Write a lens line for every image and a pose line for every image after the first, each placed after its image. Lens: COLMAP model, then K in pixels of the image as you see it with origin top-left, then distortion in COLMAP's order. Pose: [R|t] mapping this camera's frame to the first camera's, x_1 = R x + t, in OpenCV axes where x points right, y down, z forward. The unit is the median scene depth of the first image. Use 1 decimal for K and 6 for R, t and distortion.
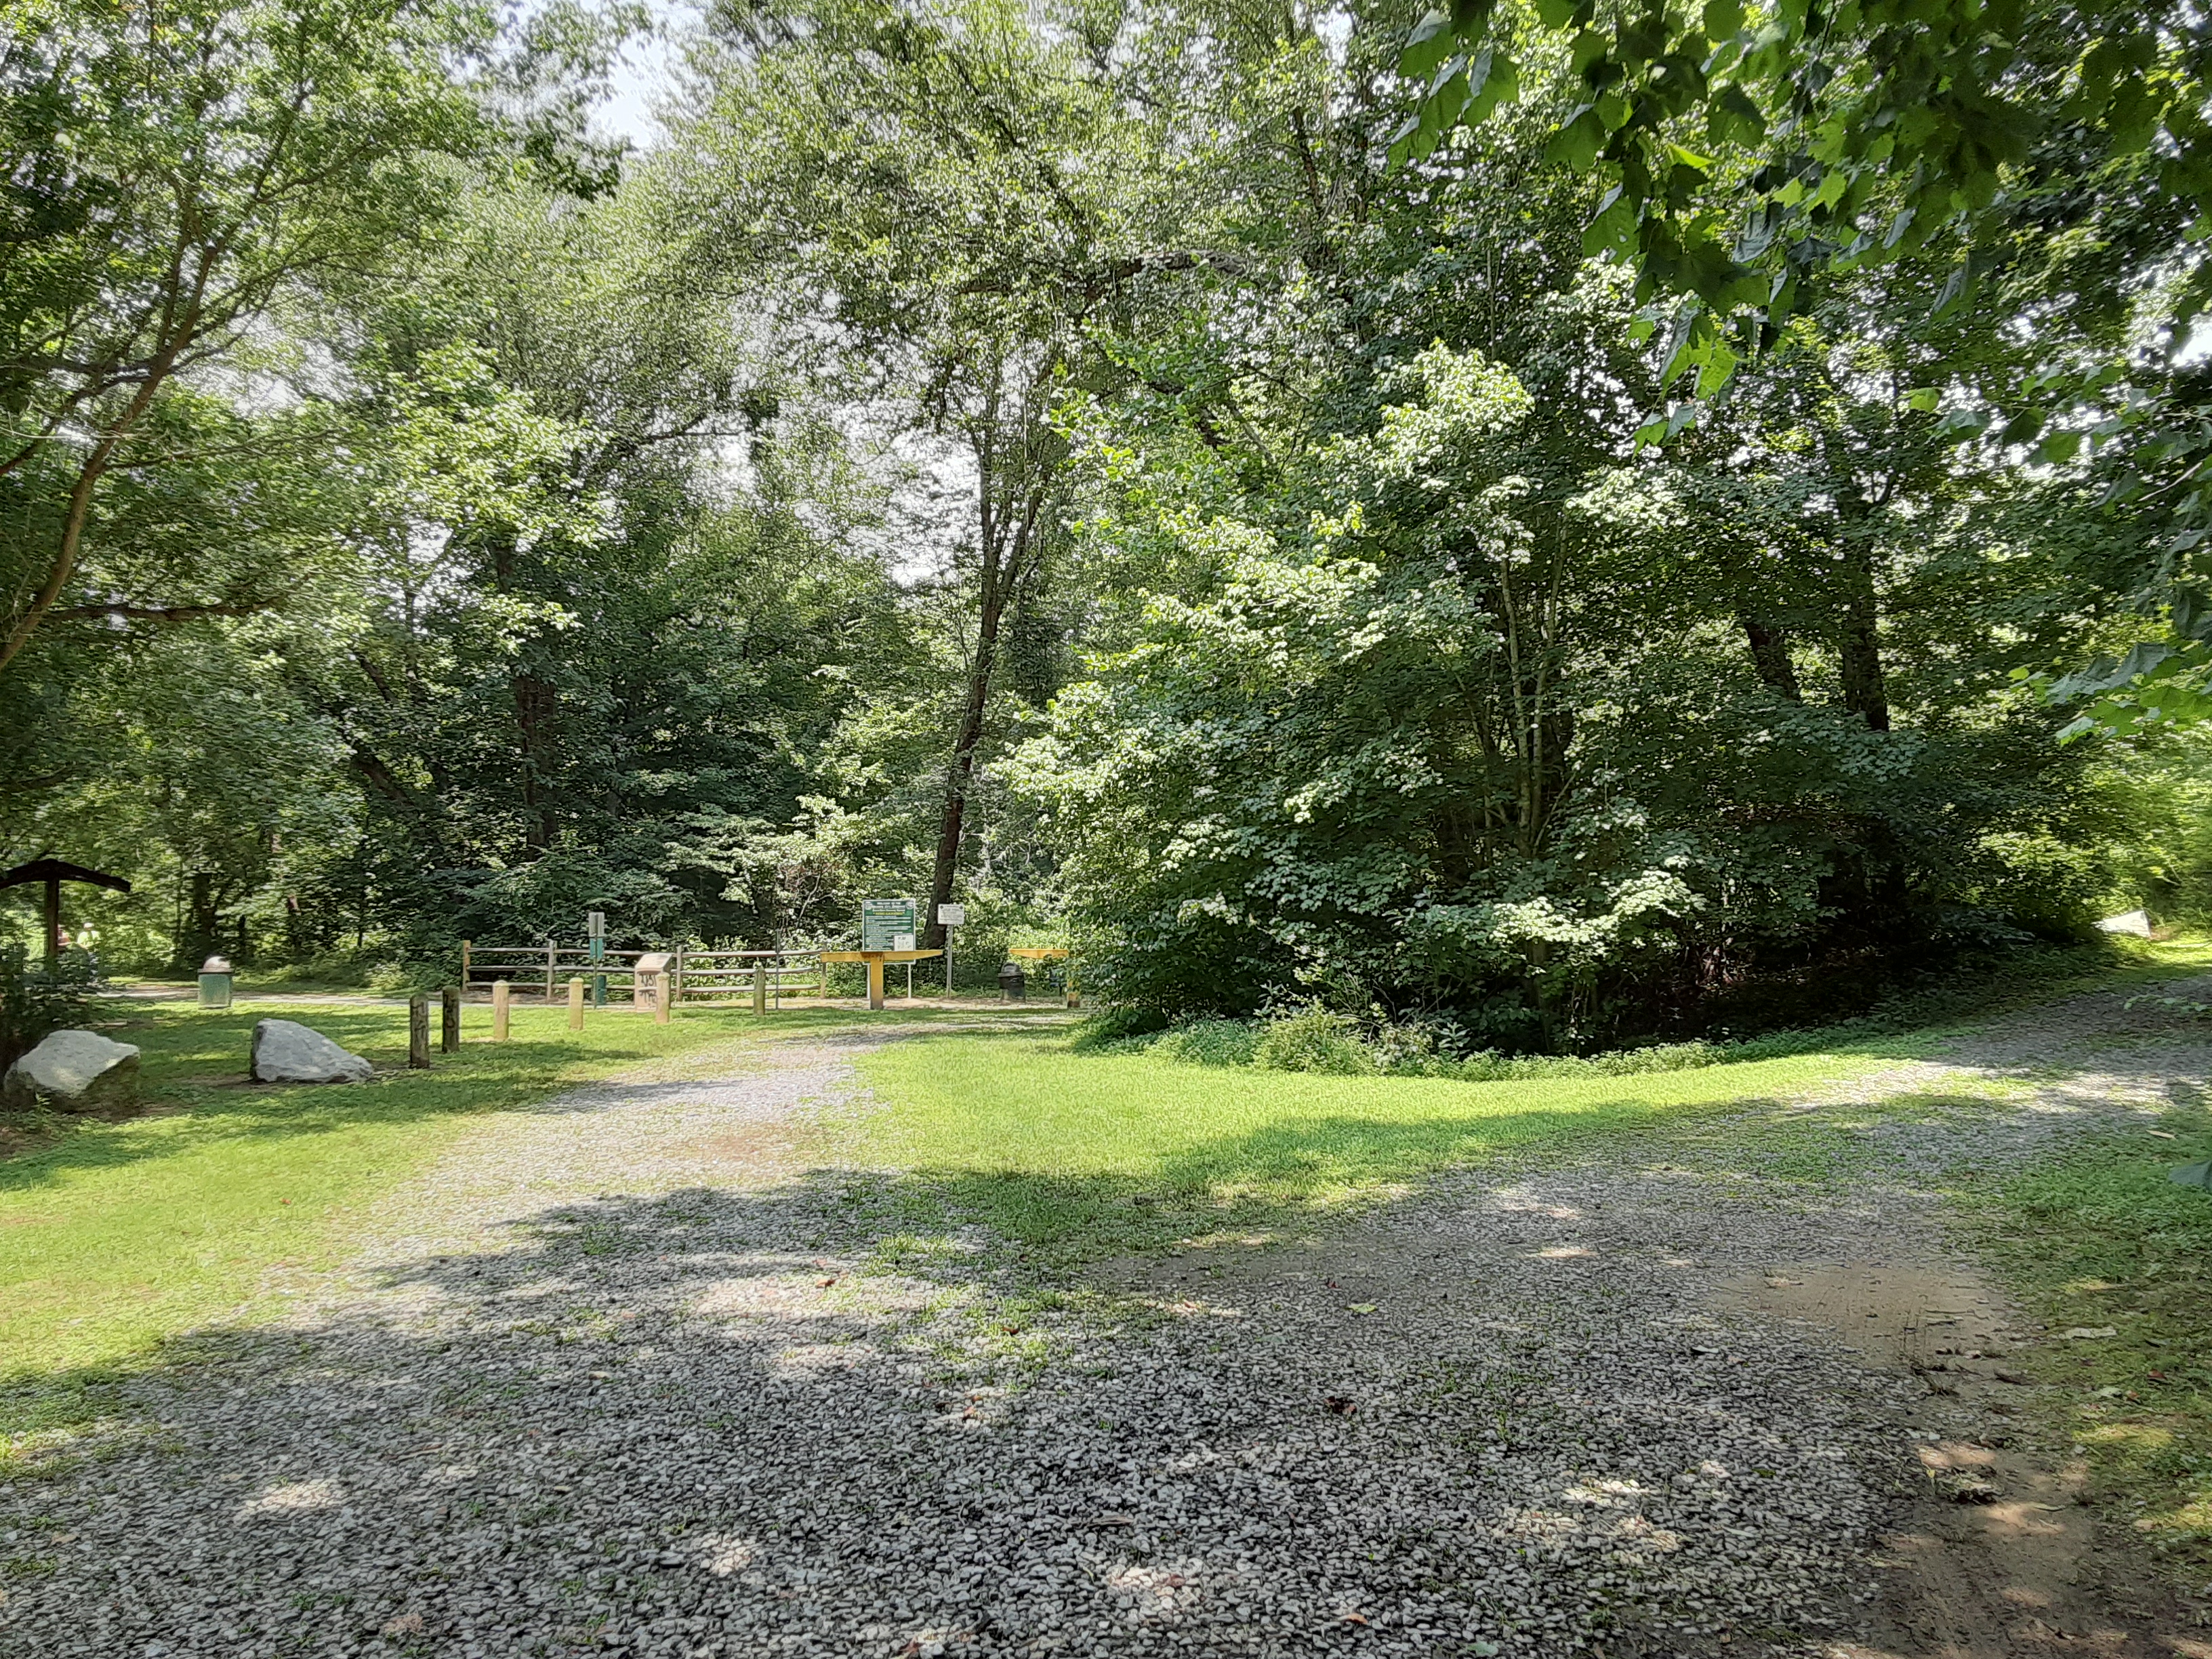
lens RADIAL K [[1740.2, 0, 1170.3], [0, 1740.2, 841.6], [0, 0, 1]] dist [0.070144, 0.000099]
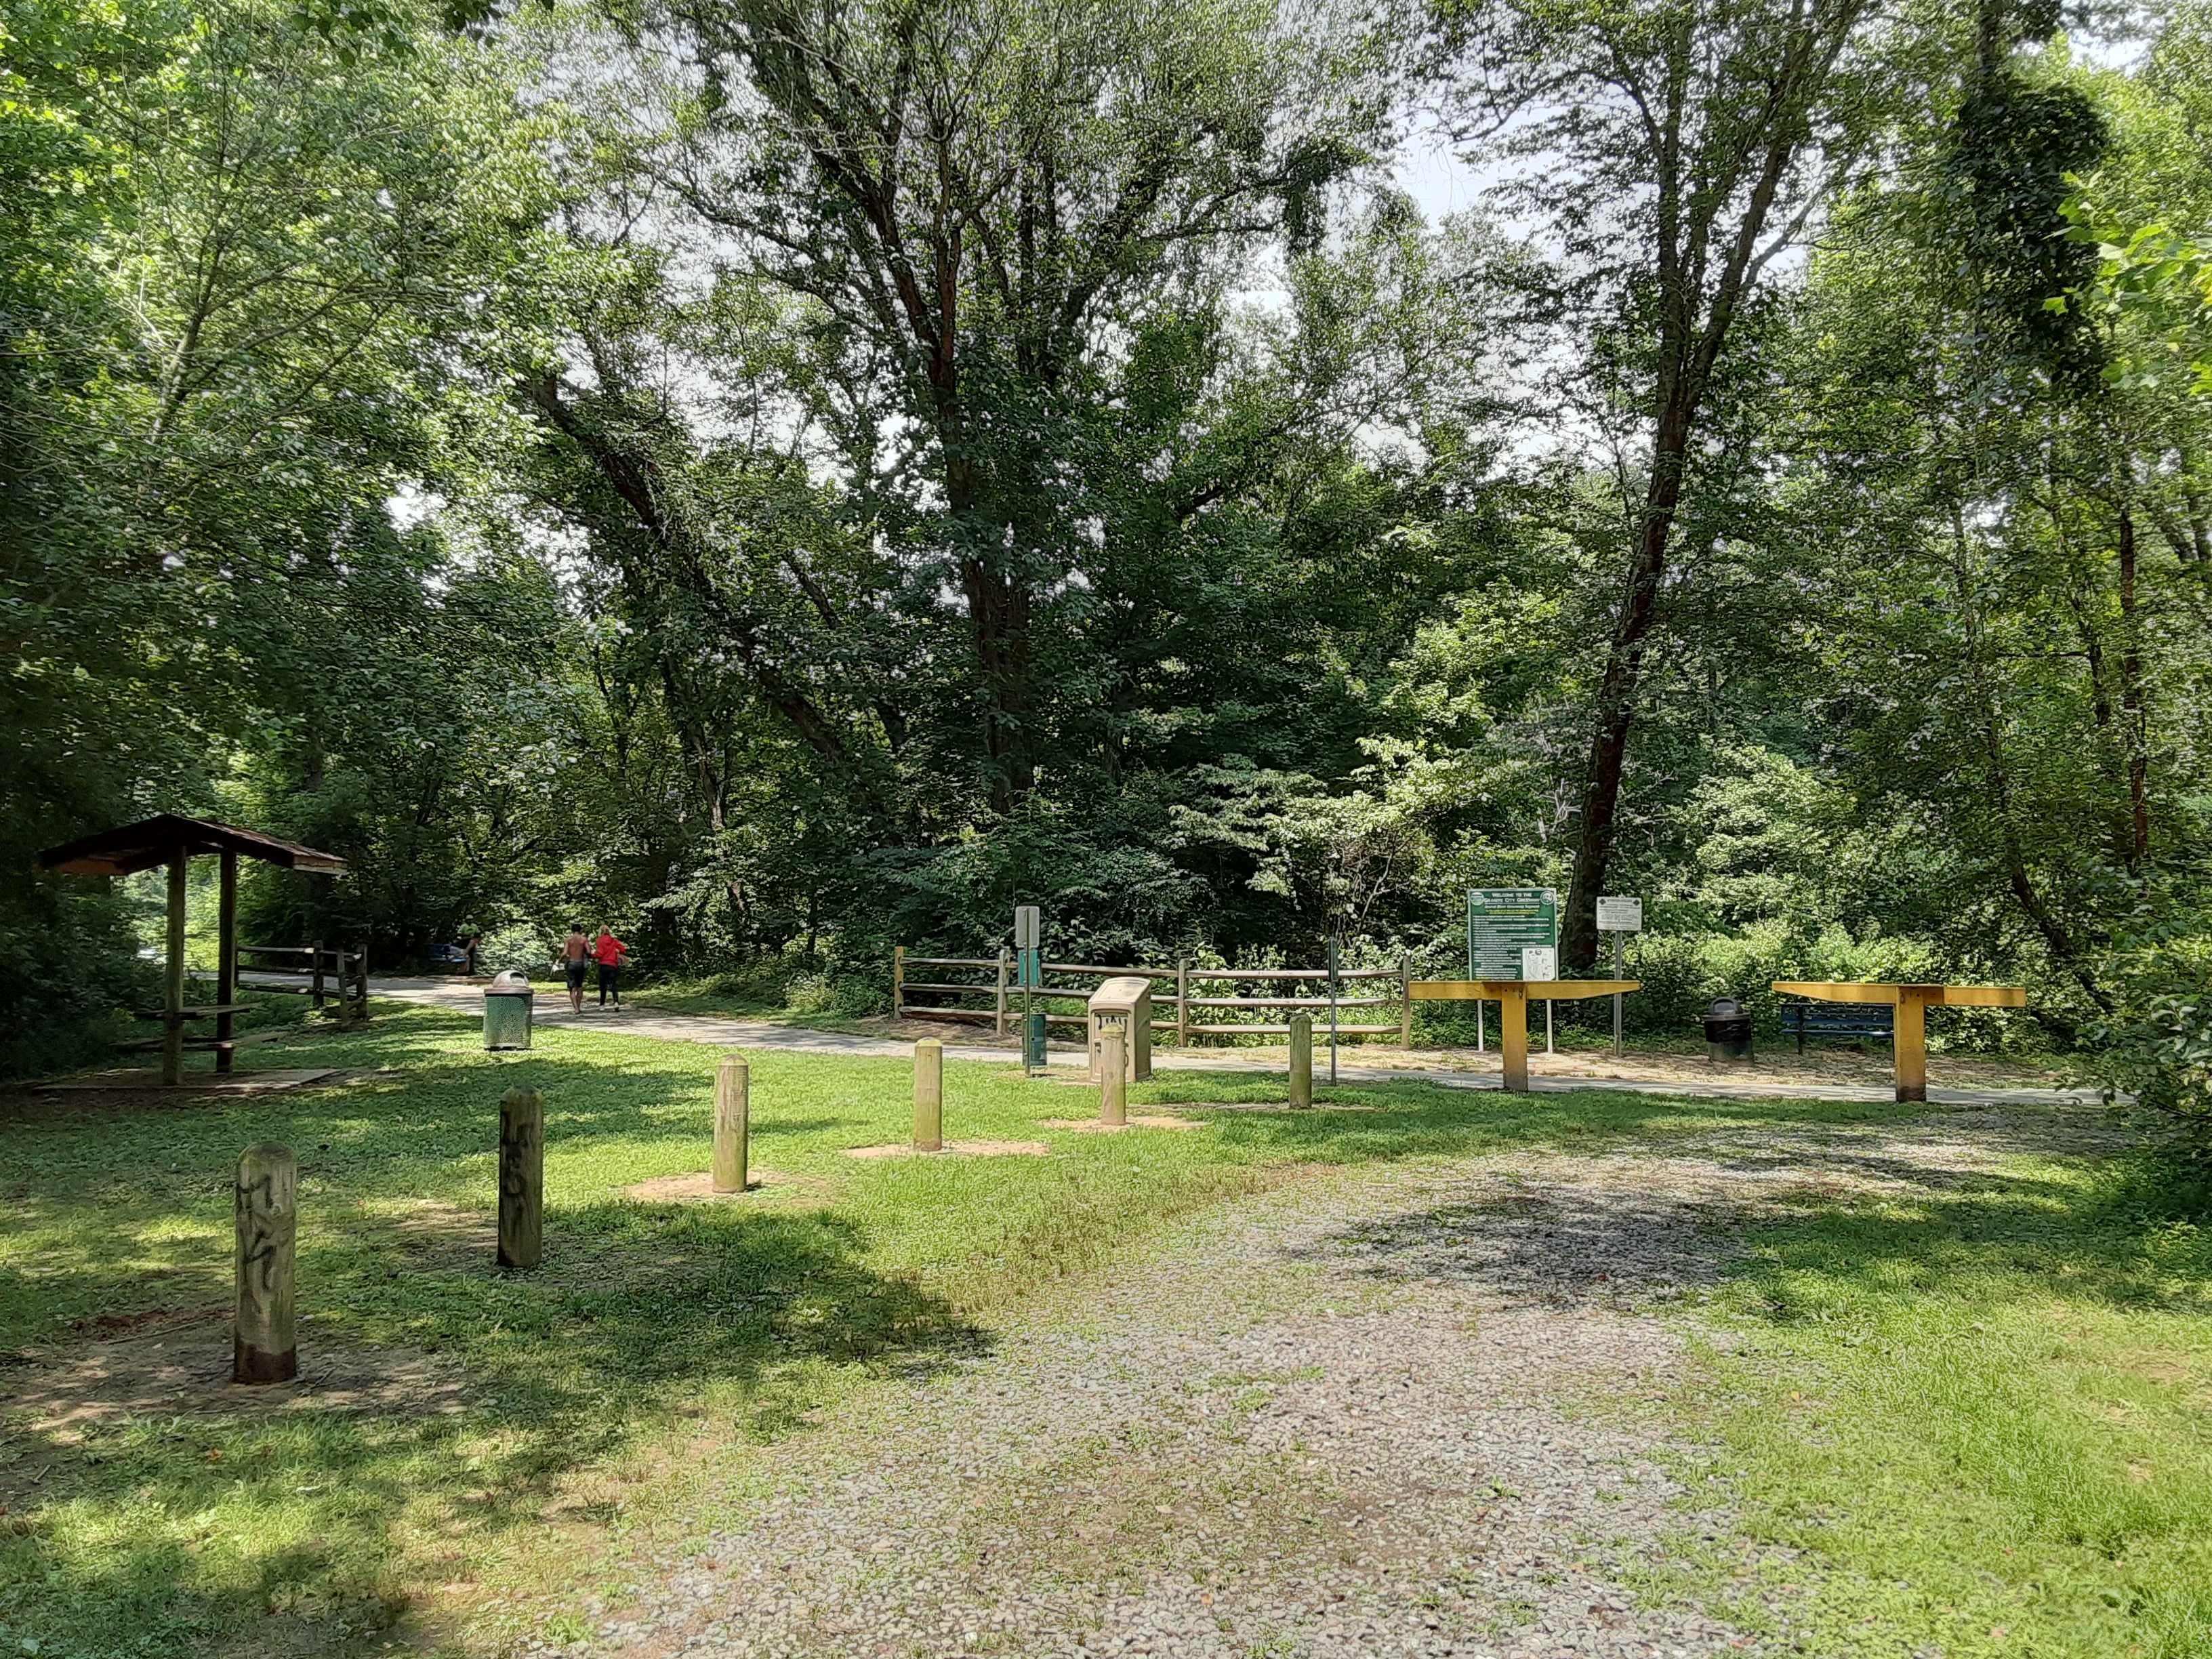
lens RADIAL K [[1740.2, 0, 1106.1], [0, 1740.2, 830.5], [0, 0, 1]] dist [0.070144, 0.000099]
pose [[0.939874, -0.011603, -0.341323, -0.076332], [0.009537, 0.999925, -0.007730, 0.014397], [0.341387, 0.004009, 0.939914, 0.337598]]
